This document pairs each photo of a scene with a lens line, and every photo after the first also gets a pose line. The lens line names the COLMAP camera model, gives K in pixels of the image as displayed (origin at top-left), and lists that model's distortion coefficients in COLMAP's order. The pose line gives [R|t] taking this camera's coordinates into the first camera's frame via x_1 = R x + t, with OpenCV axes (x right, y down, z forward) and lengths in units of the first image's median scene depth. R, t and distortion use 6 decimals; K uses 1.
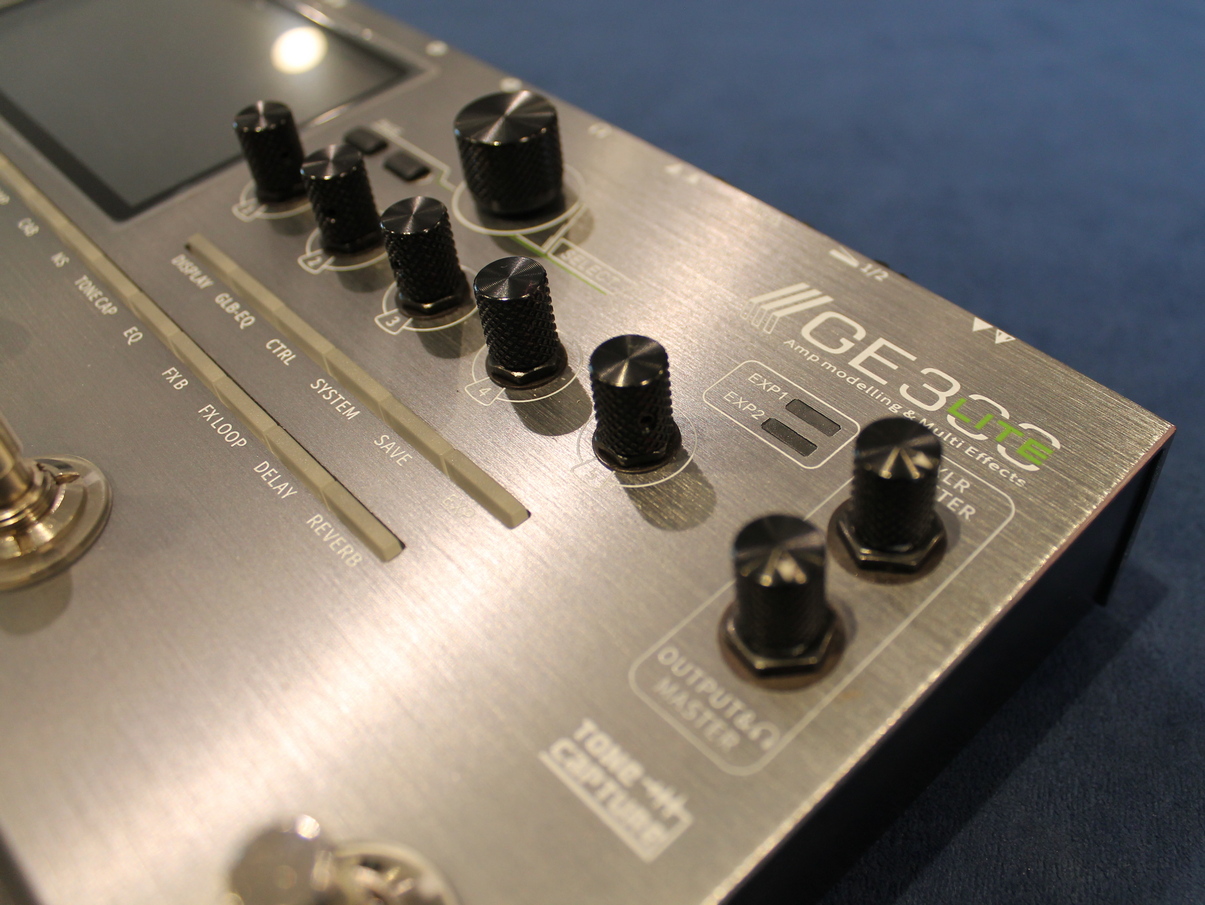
lens RADIAL K [[1169.7, 0, 602.5], [0, 1169.7, 452.5], [0, 0, 1]] dist [-0.157219, 0.006606]
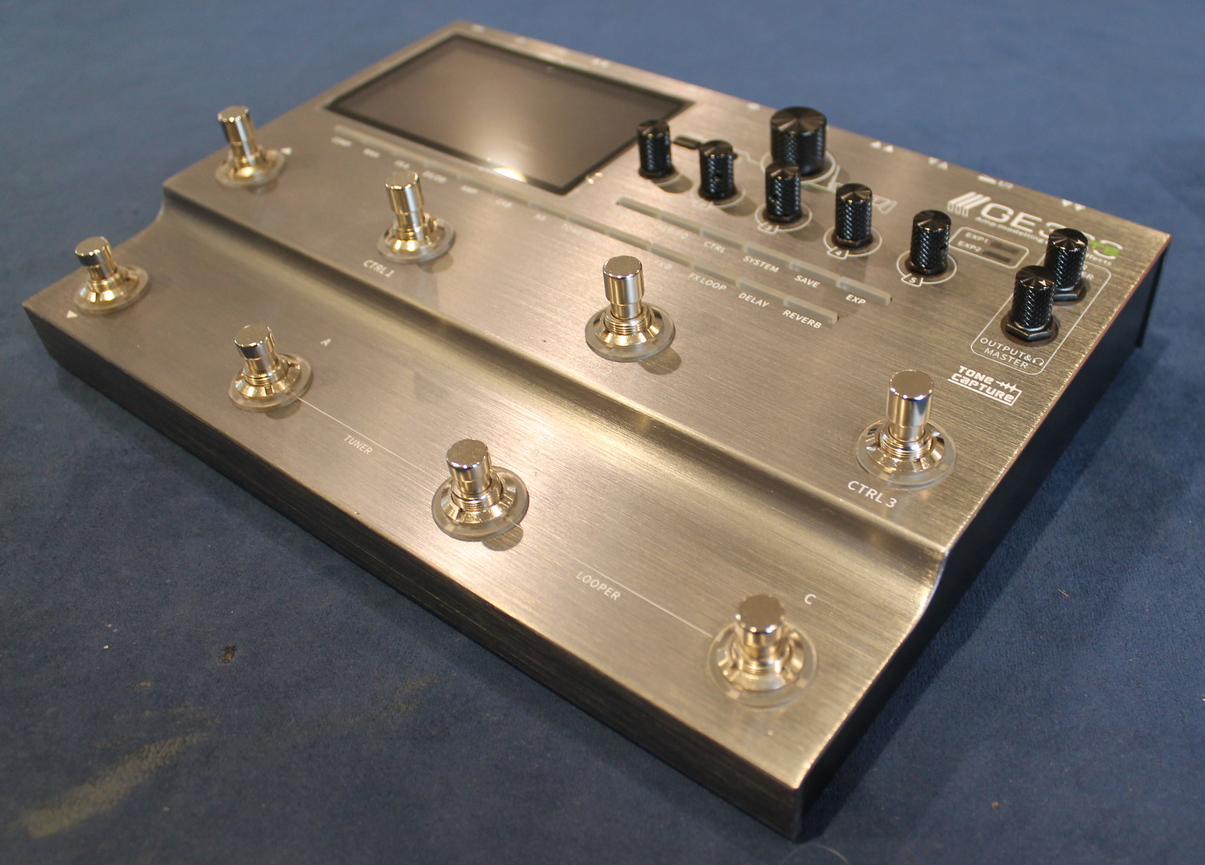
lens RADIAL K [[1166.1, 0, 602.5], [0, 1166.1, 432.5], [0, 0, 1]] dist [-0.158032, -0.011560]
pose [[0.990977, -0.104130, 0.084394, -0.694186], [0.108873, 0.992605, -0.053683, 0.309911], [-0.078180, 0.062386, 0.994985, -0.881381]]
